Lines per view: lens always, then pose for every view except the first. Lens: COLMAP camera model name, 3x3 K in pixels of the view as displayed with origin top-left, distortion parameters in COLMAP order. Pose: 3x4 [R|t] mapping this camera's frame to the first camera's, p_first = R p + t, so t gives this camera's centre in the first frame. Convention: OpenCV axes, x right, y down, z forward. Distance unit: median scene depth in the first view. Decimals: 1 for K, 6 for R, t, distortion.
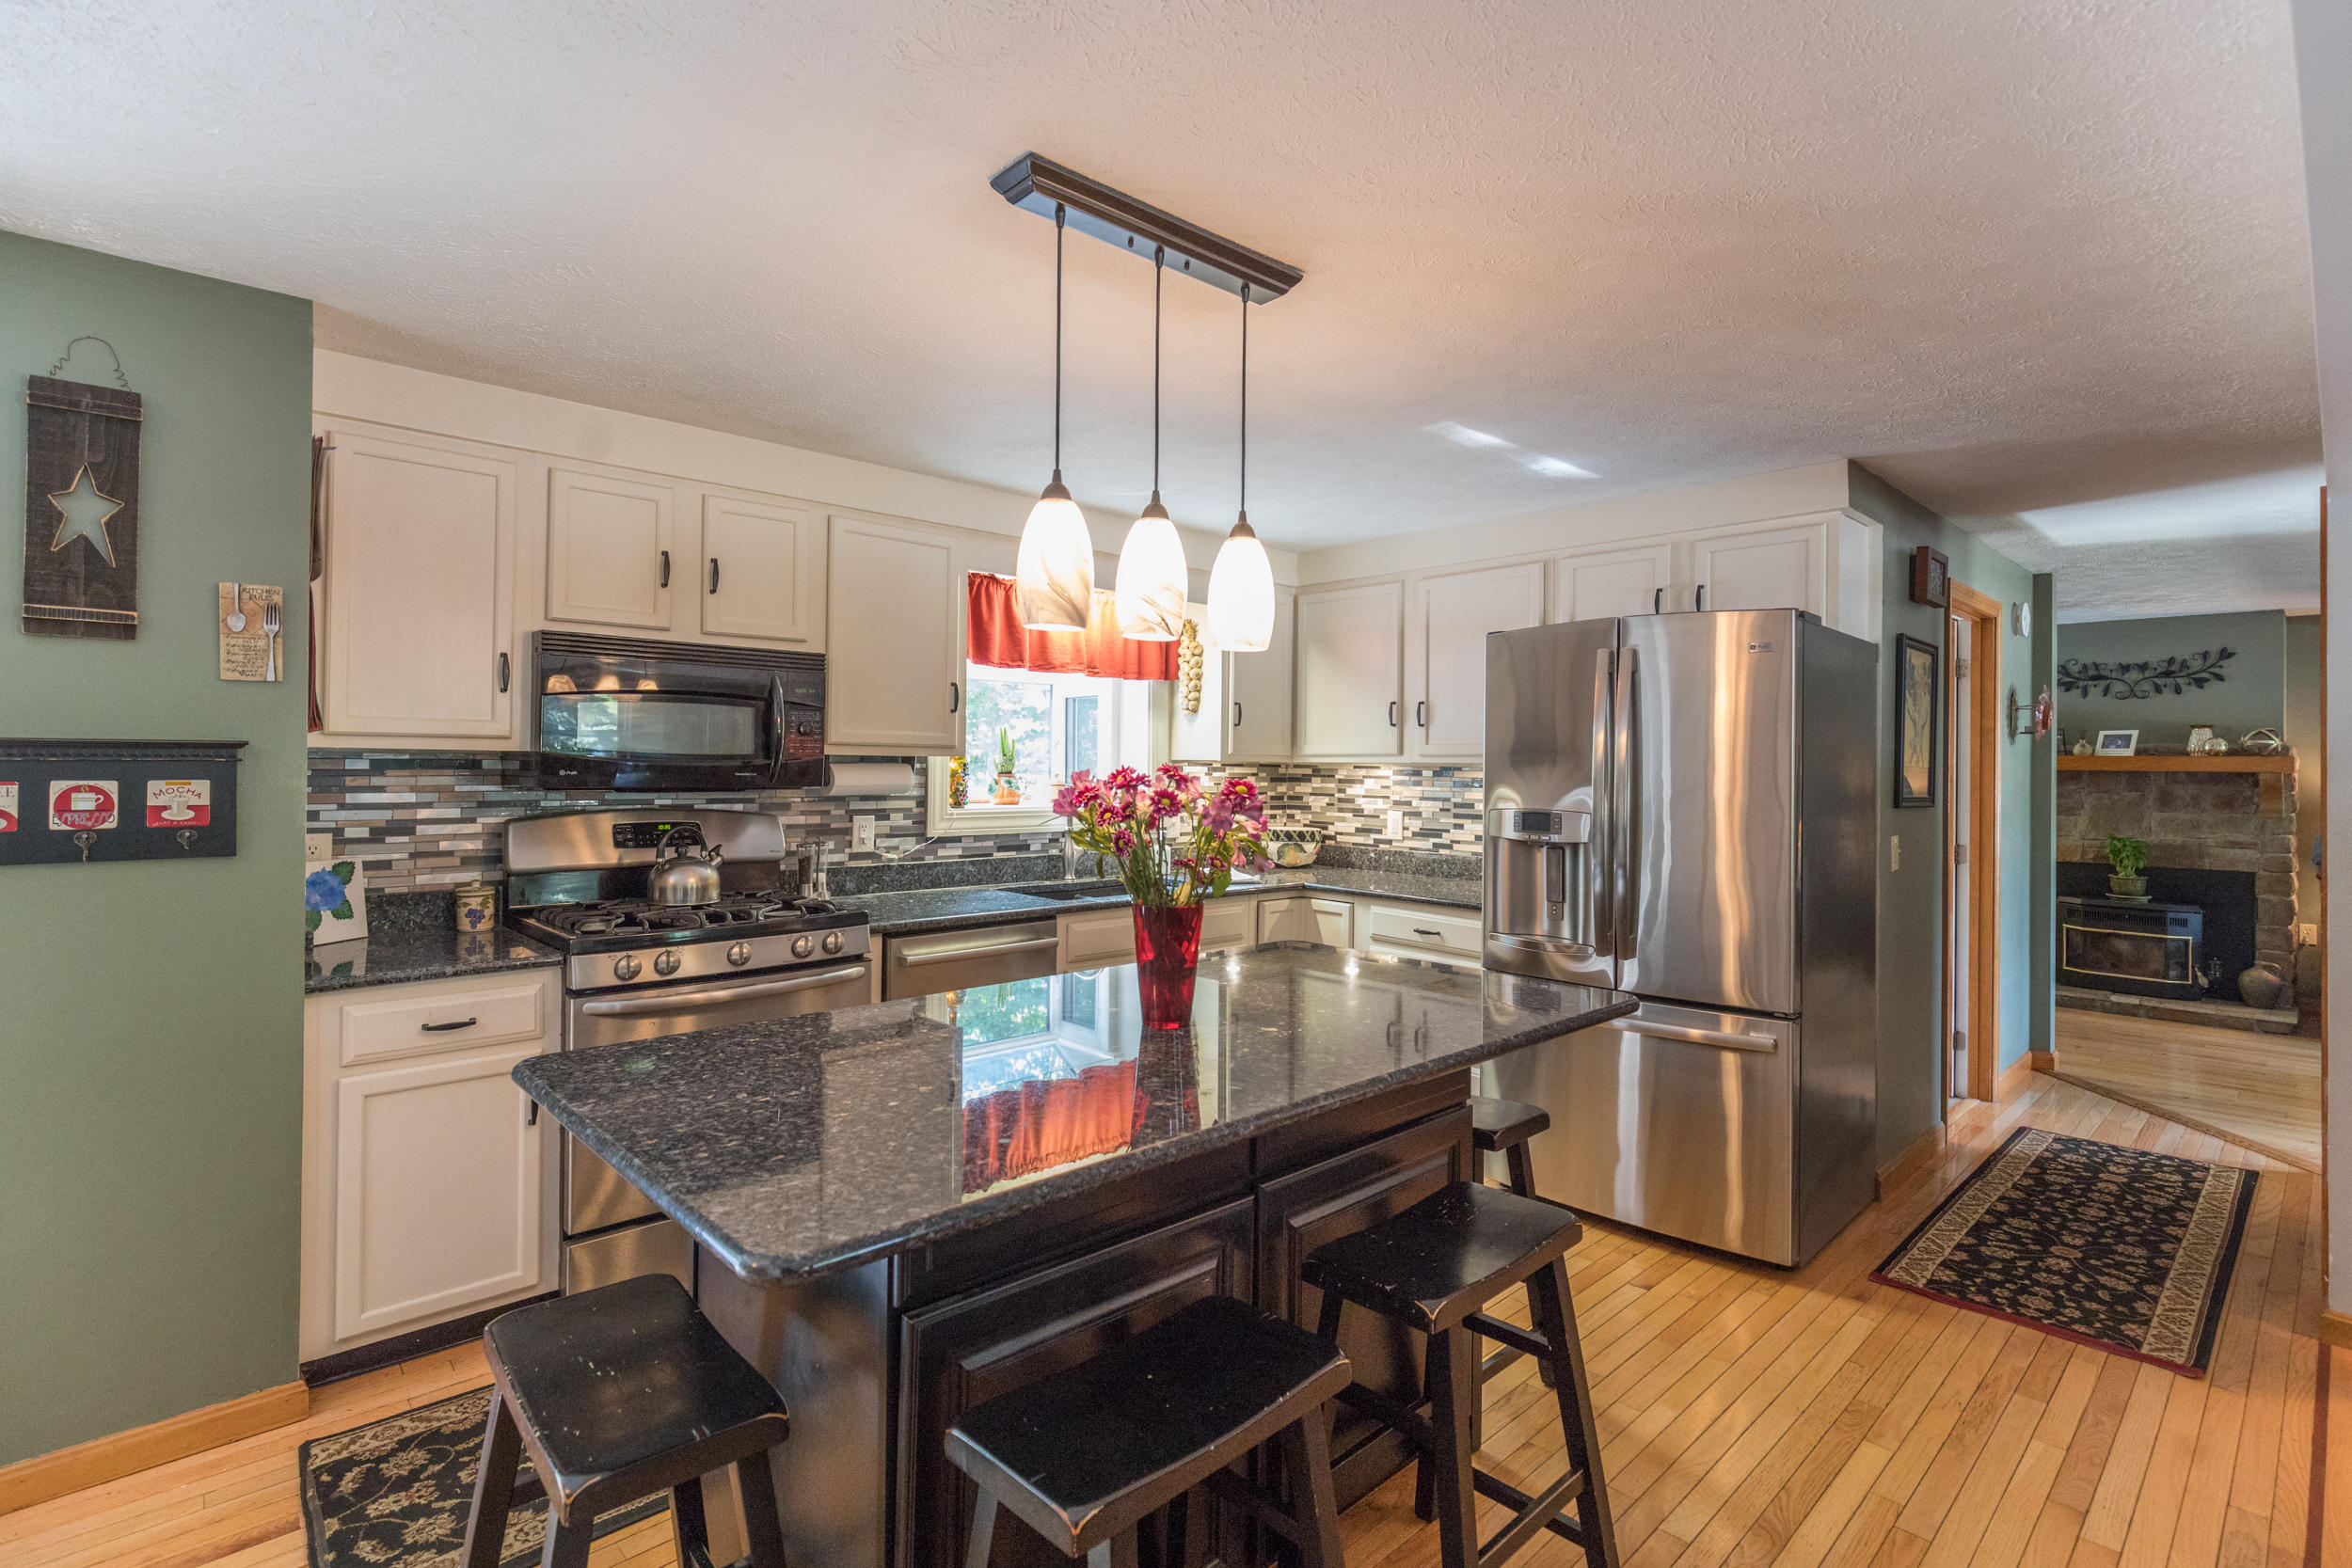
lens RADIAL K [[1120.8, 0, 1183.4], [0, 1120.8, 757.5], [0, 0, 1]] dist [-0.001493, 0.000219]
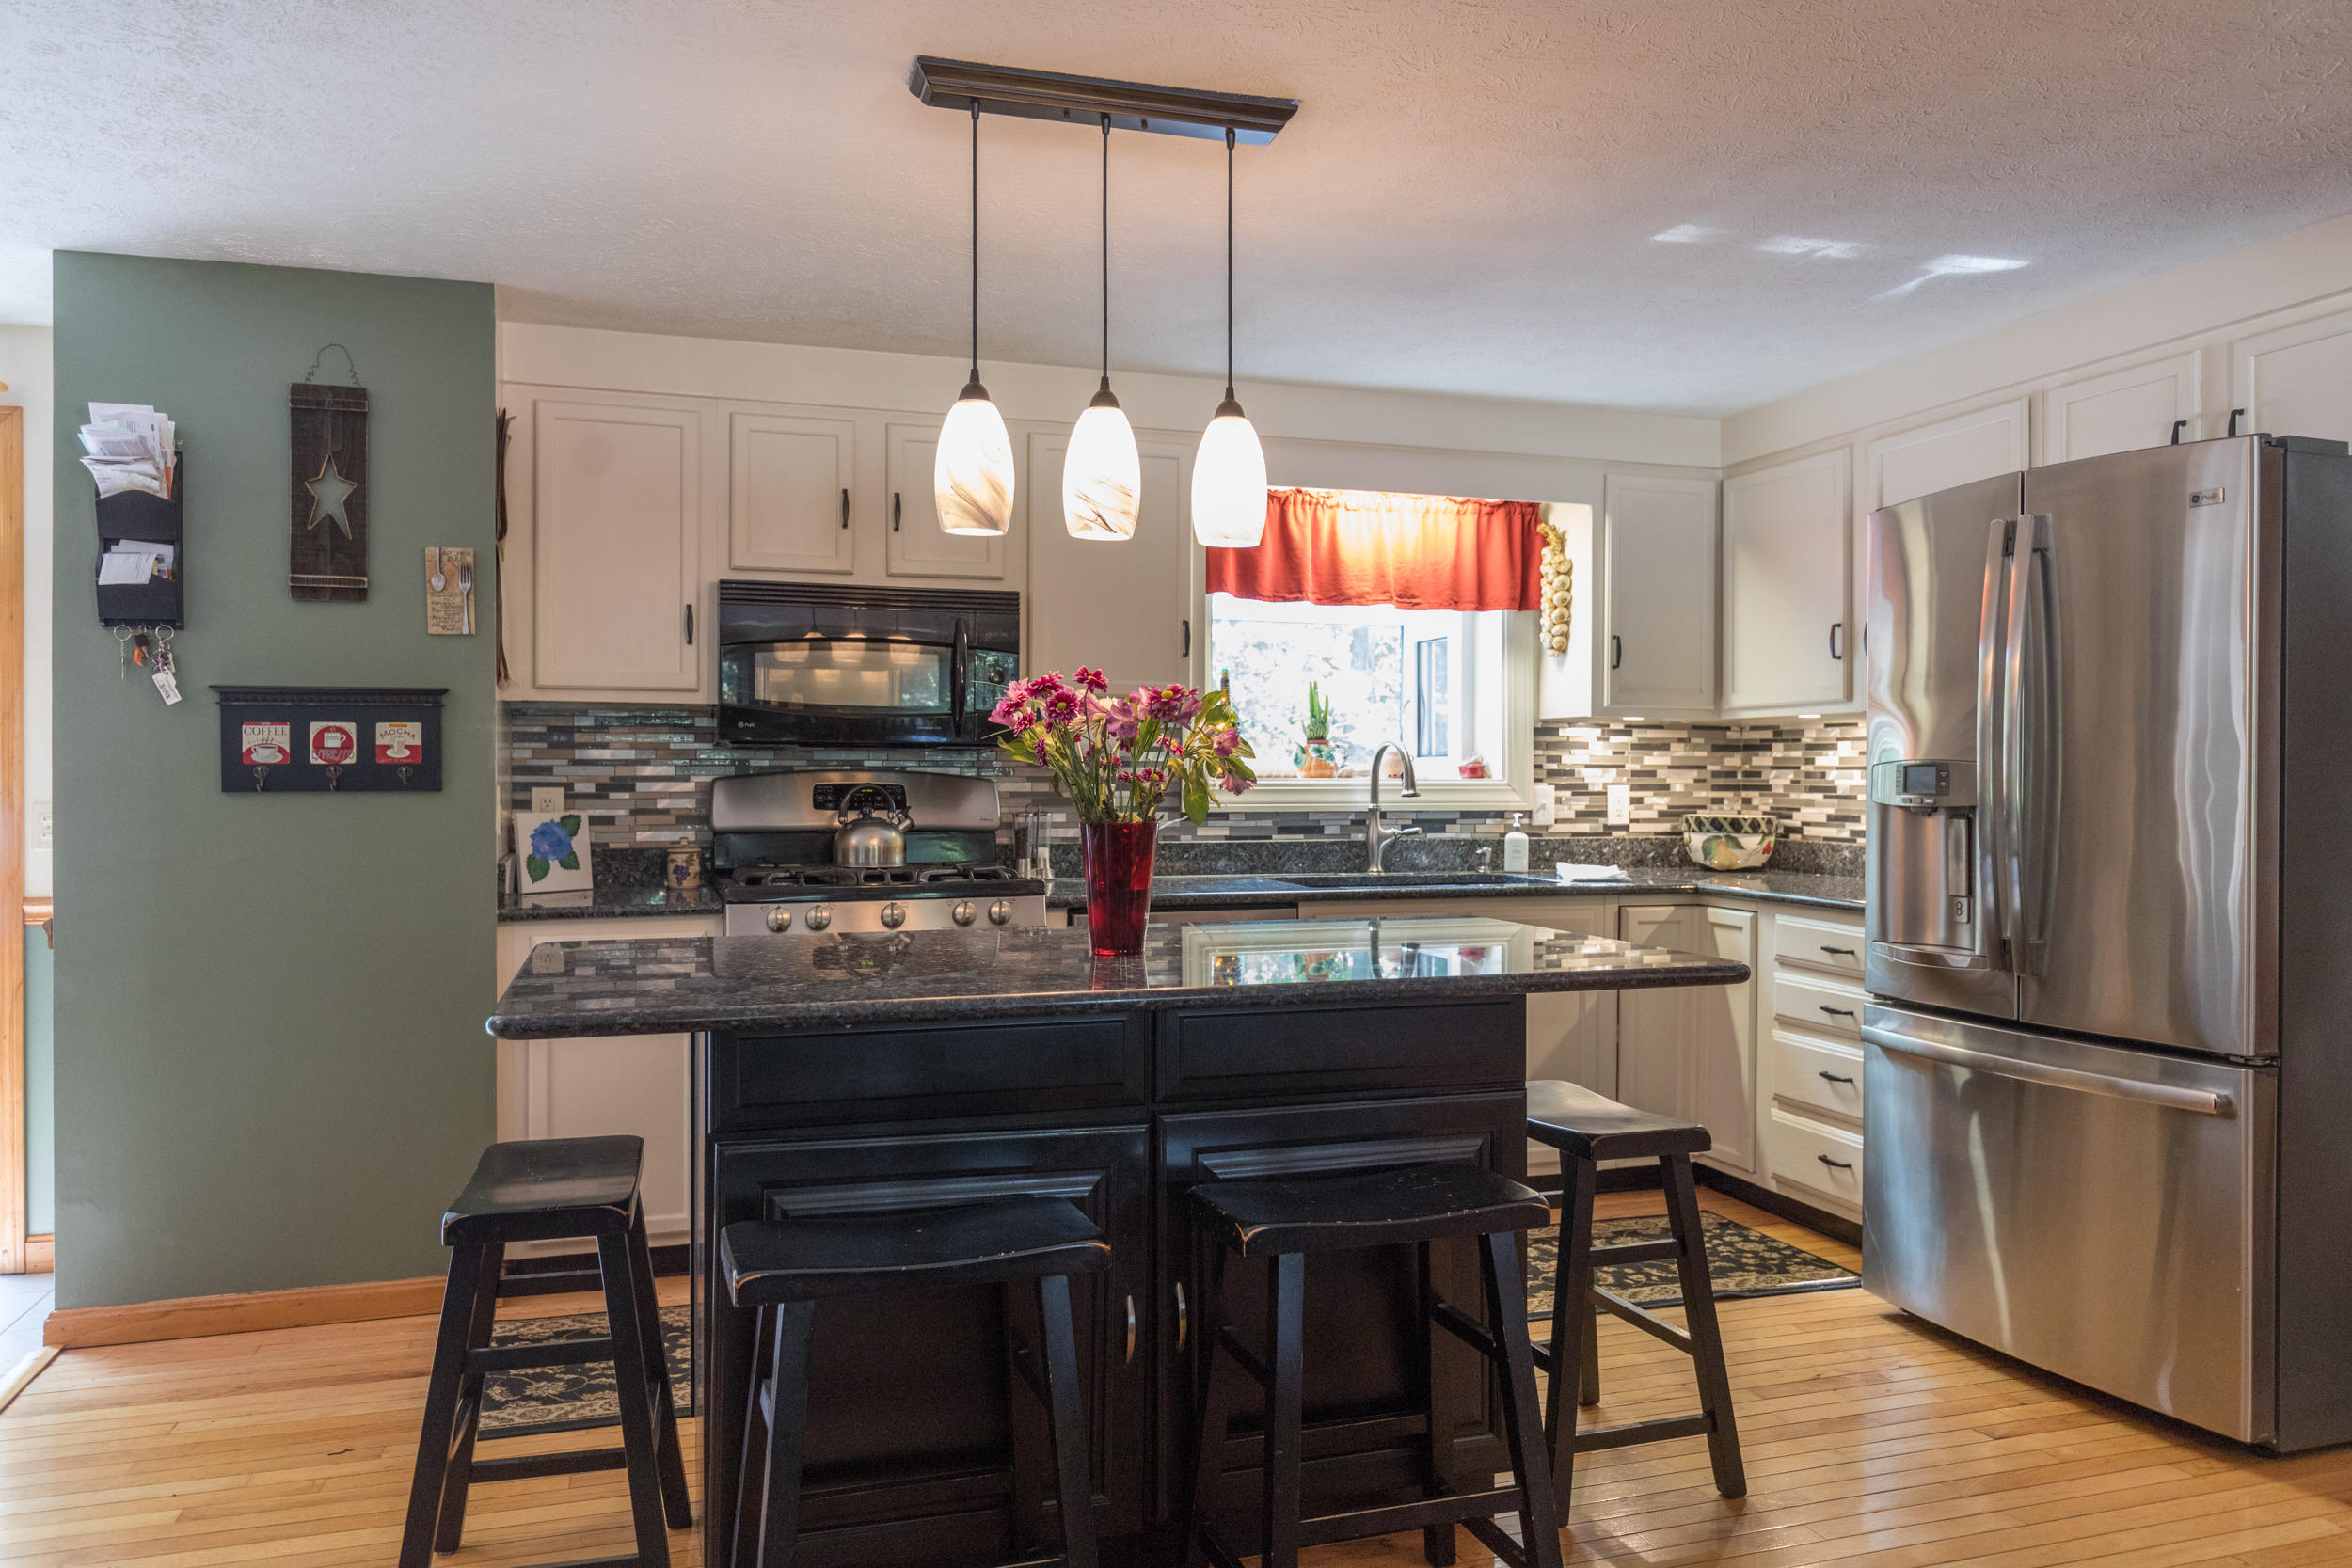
lens RADIAL K [[1653.9, 0, 1176.0], [0, 1653.9, 784.0], [0, 0, 1]] dist [-0.001328, -0.001142]
pose [[0.903688, -0.005555, -0.428155, 0.386248], [0.009839, 0.999921, 0.007794, 0.055130], [0.428078, -0.011256, 0.903672, -0.132394]]
